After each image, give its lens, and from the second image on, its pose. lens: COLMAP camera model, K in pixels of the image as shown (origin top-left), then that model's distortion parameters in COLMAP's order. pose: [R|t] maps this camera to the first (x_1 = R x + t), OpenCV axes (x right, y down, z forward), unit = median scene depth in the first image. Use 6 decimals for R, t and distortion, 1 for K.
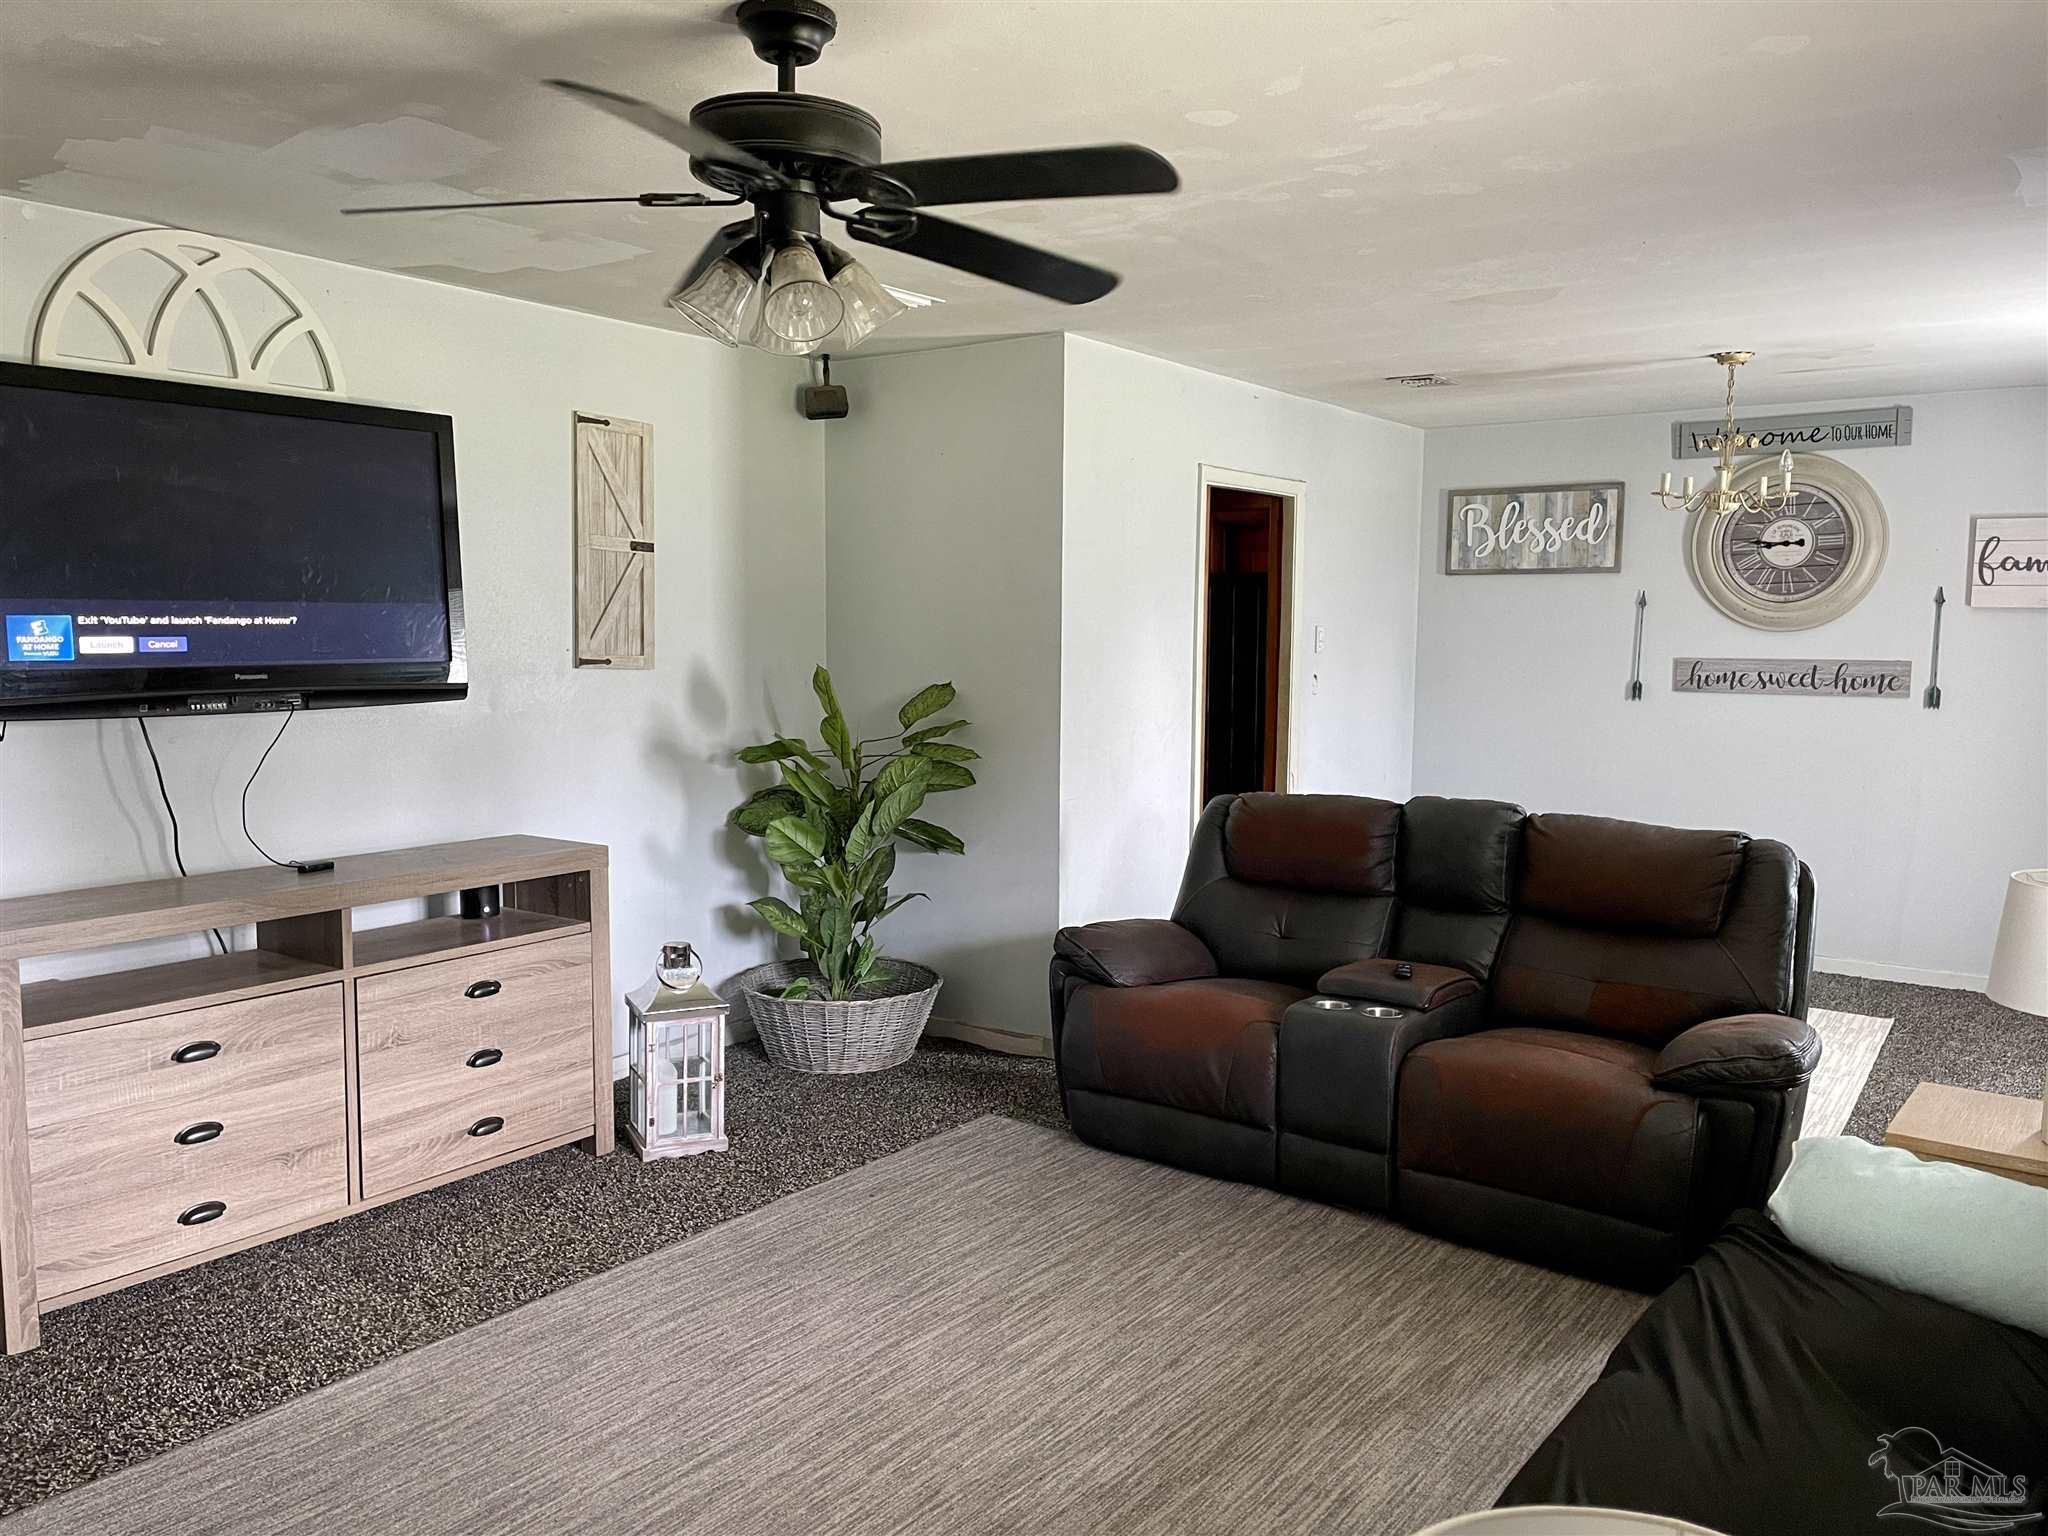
lens RADIAL K [[1558.7, 0, 1012.8], [0, 1558.7, 779.9], [0, 0, 1]] dist [0.071262, -0.068108]
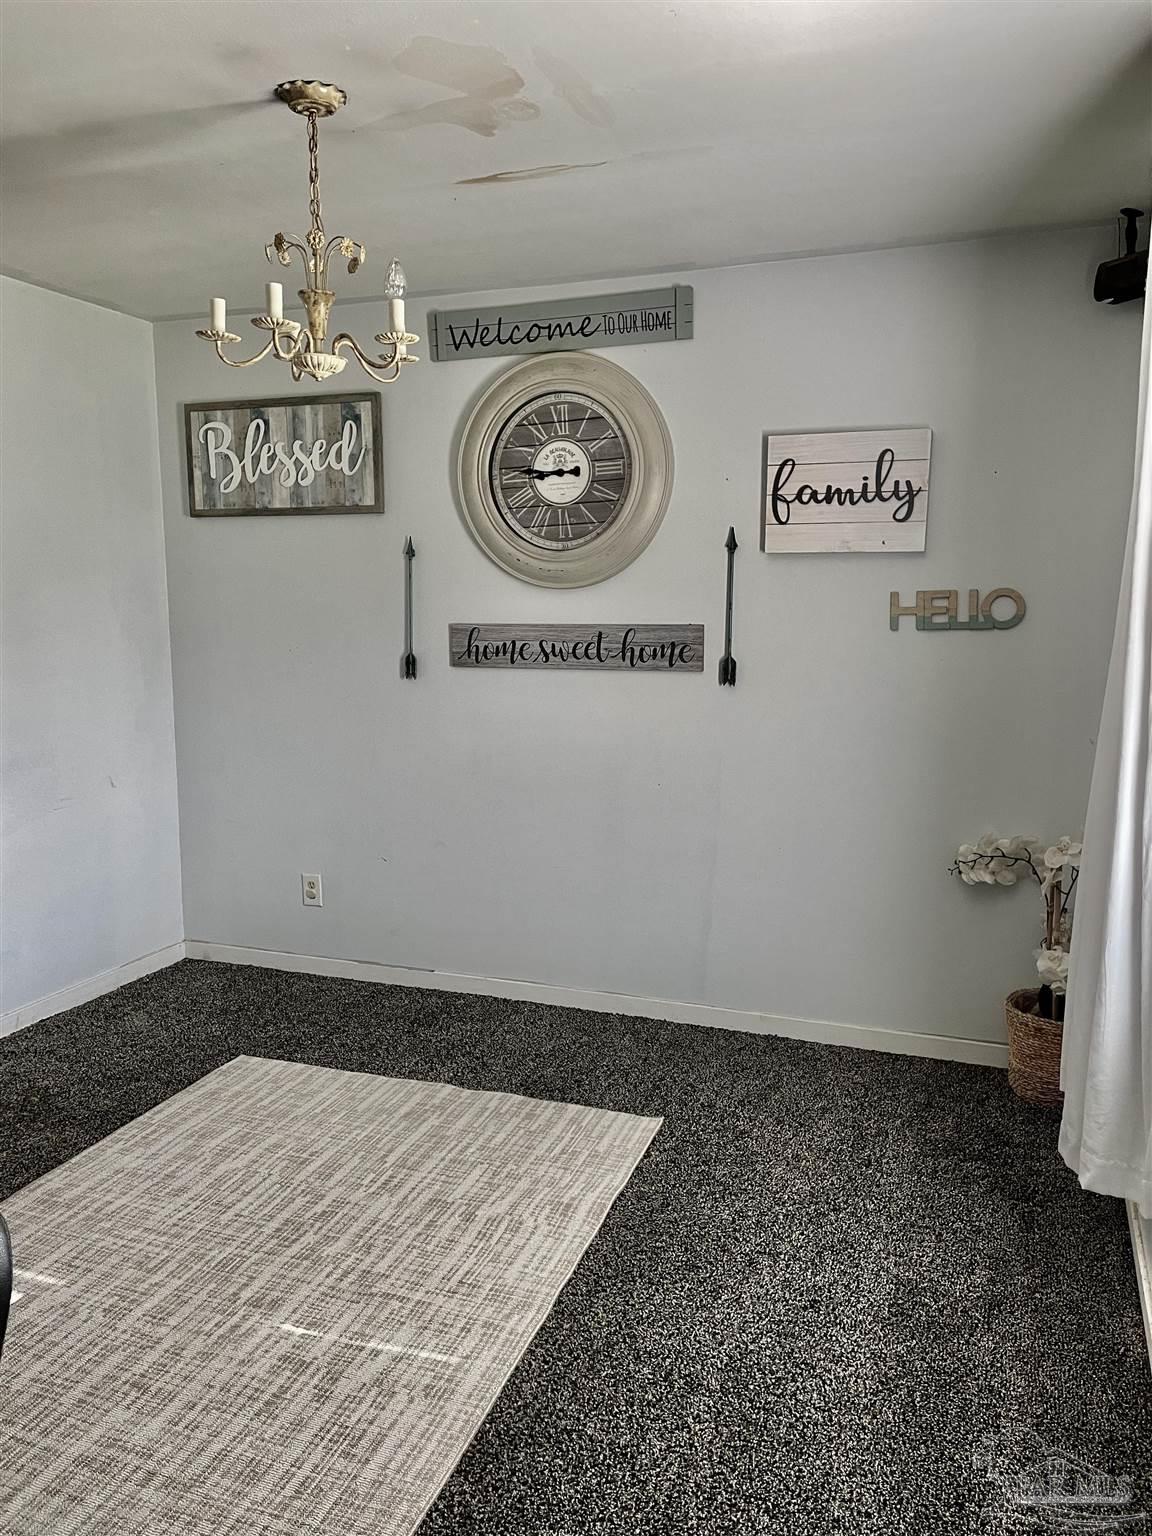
lens RADIAL K [[1169.1, 0, 570.5], [0, 1169.1, 770.4], [0, 0, 1]] dist [0.071262, -0.068108]
pose [[0.943168, -0.047626, 0.328885, 0.296188], [0.034829, 0.998393, 0.044696, -0.029942], [-0.330486, -0.030701, 0.943312, 0.450134]]
